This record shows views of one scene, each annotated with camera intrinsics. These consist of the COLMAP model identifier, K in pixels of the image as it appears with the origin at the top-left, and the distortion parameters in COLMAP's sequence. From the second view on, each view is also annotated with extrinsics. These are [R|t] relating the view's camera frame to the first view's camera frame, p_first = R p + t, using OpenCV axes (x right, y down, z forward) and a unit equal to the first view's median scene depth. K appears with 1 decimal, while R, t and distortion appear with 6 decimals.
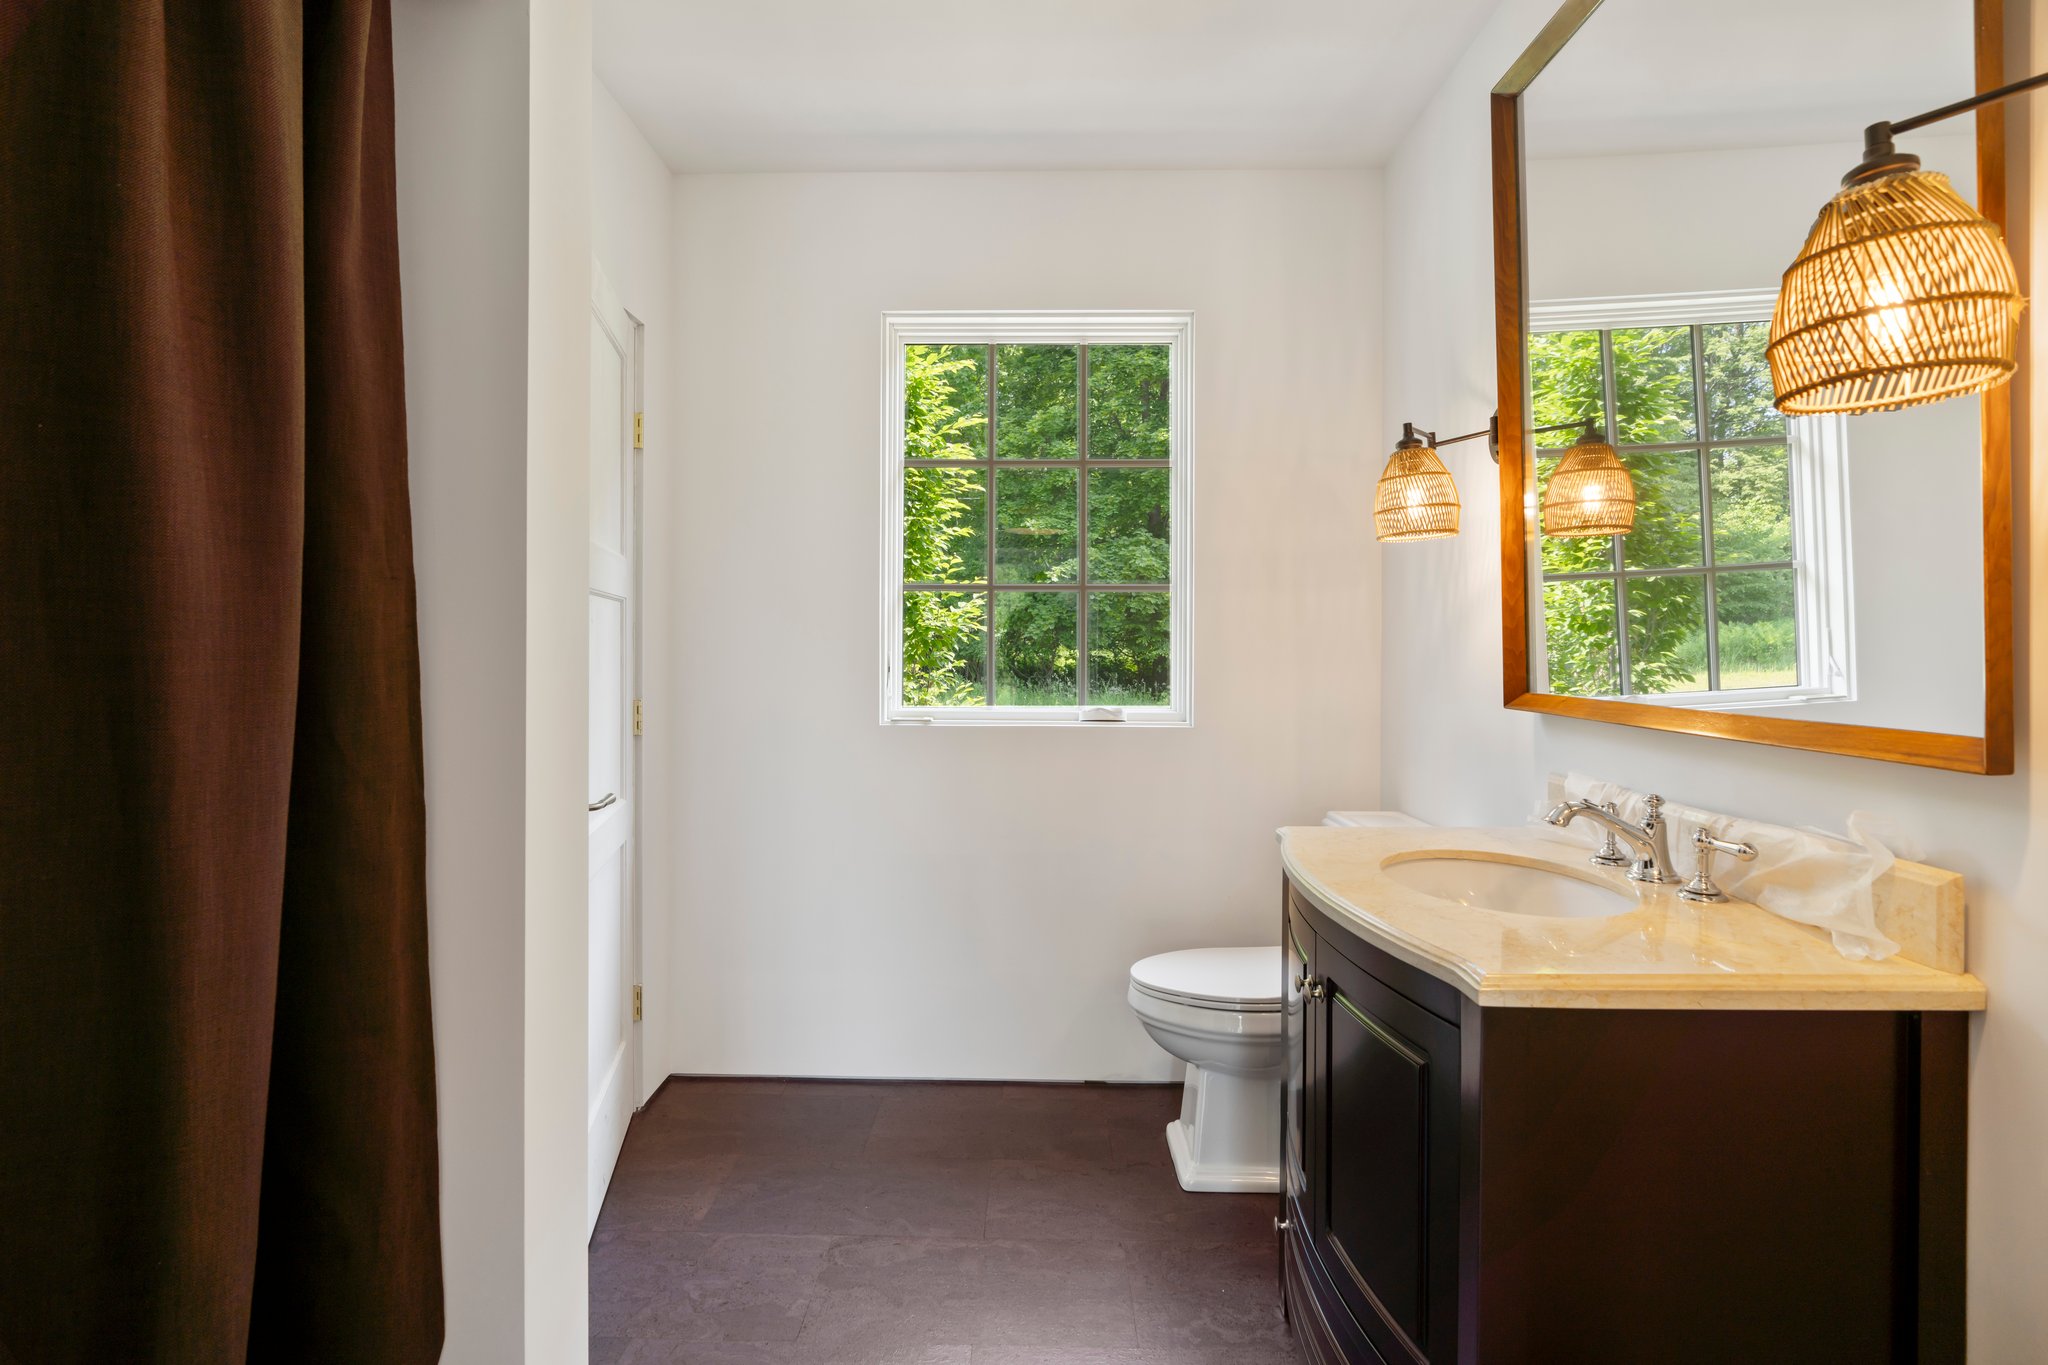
lens RADIAL K [[953.9, 0, 1016.9], [0, 953.9, 662.2], [0, 0, 1]] dist [0.015647, 0.000636]
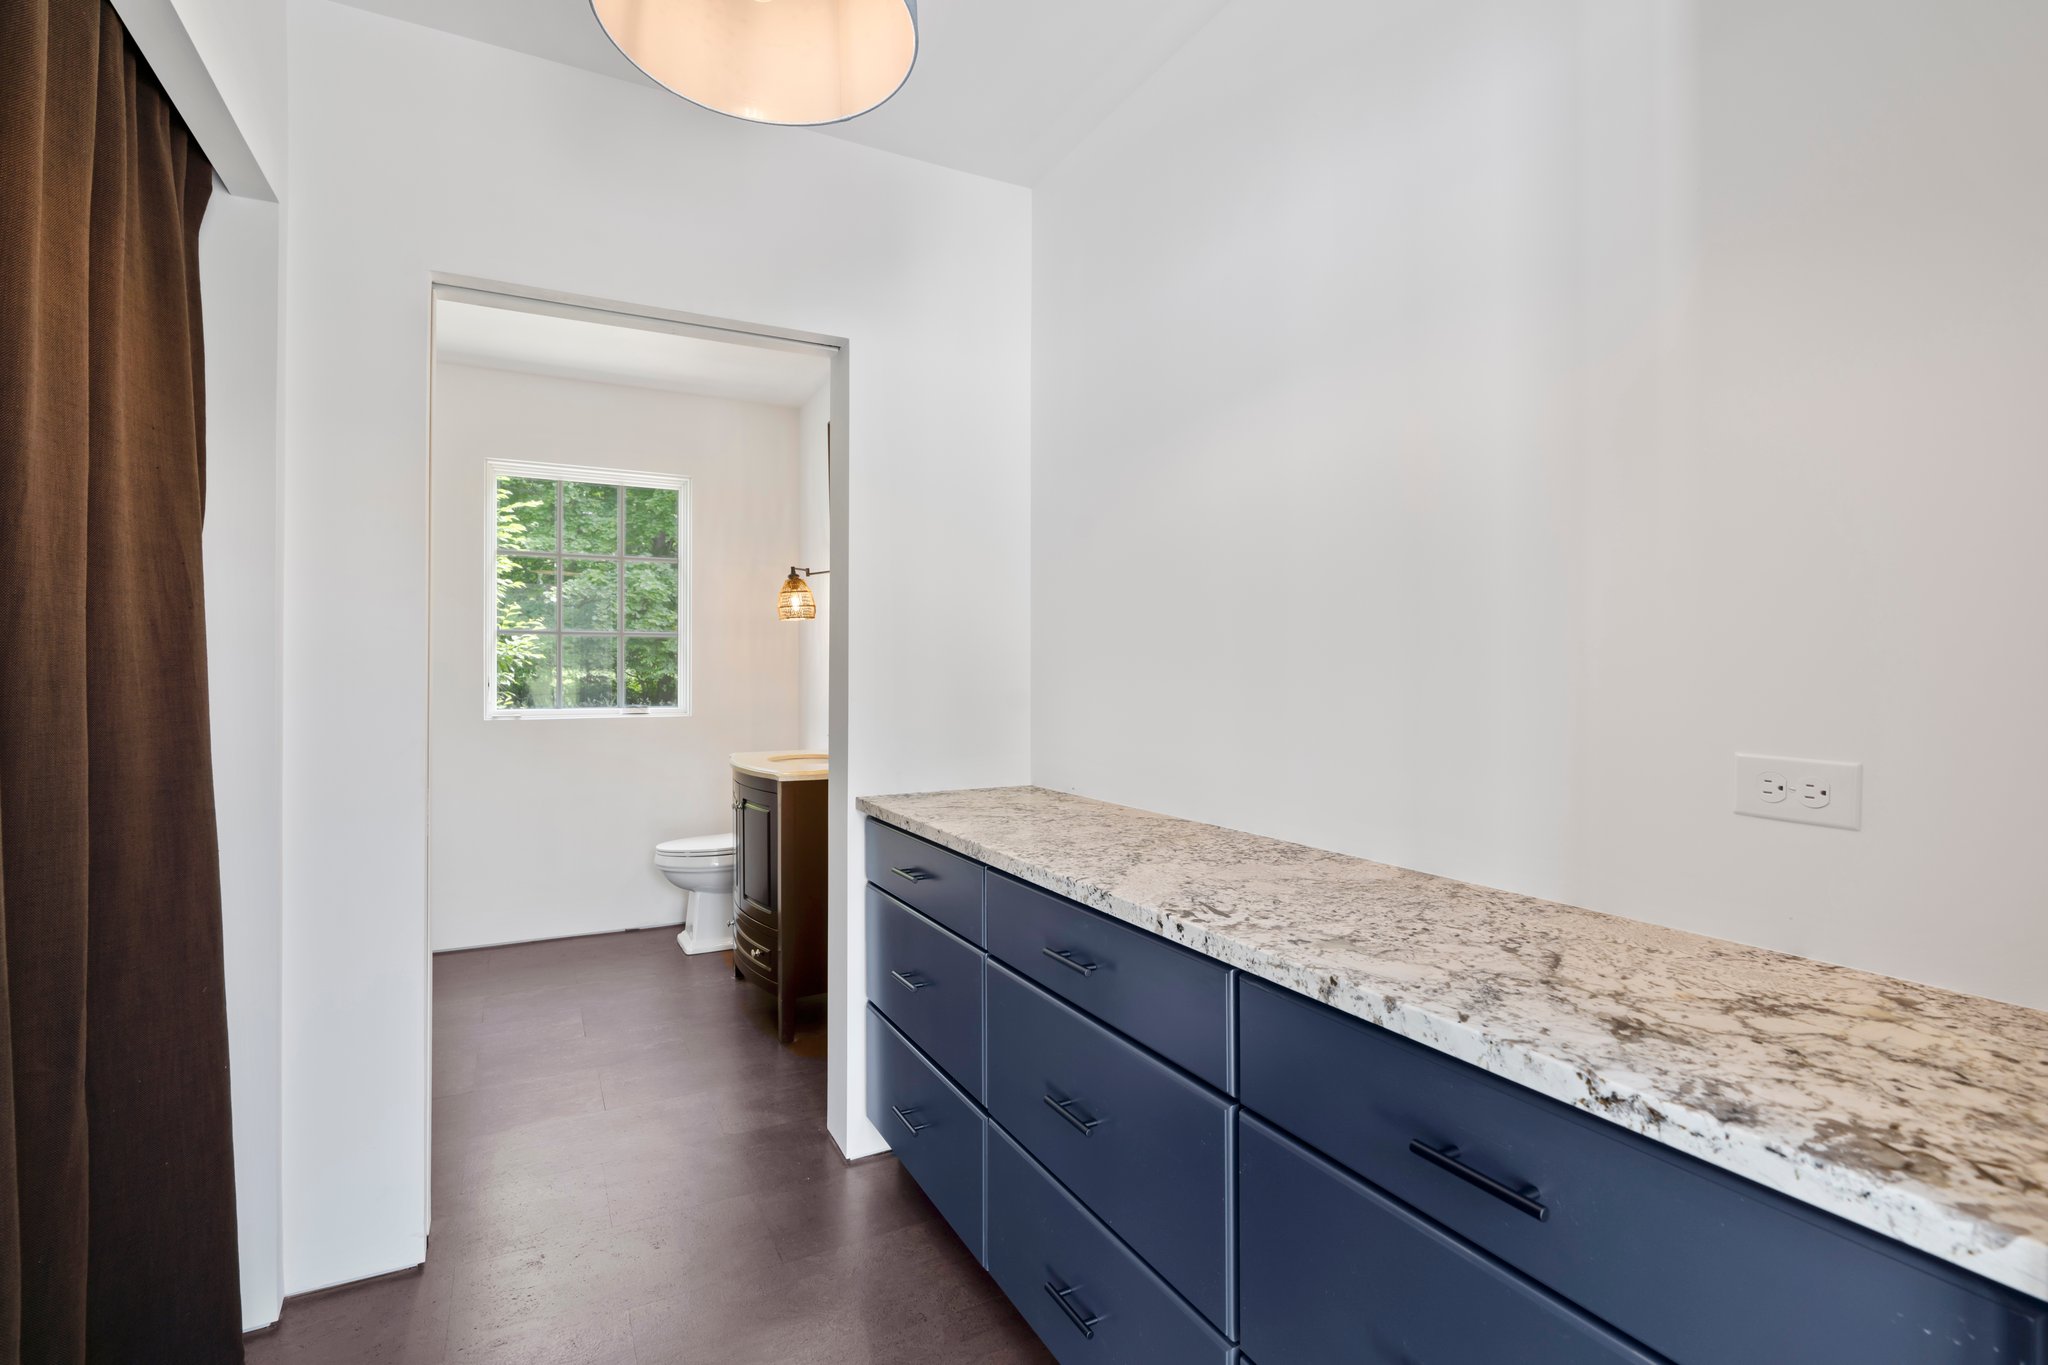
lens RADIAL K [[953.9, 0, 1013.4], [0, 953.9, 663.4], [0, 0, 1]] dist [0.015647, 0.000636]
pose [[0.877975, -0.002268, 0.478702, -0.087865], [0.011162, 0.999814, -0.015734, 0.004444], [-0.478577, 0.019157, 0.877837, -0.524108]]
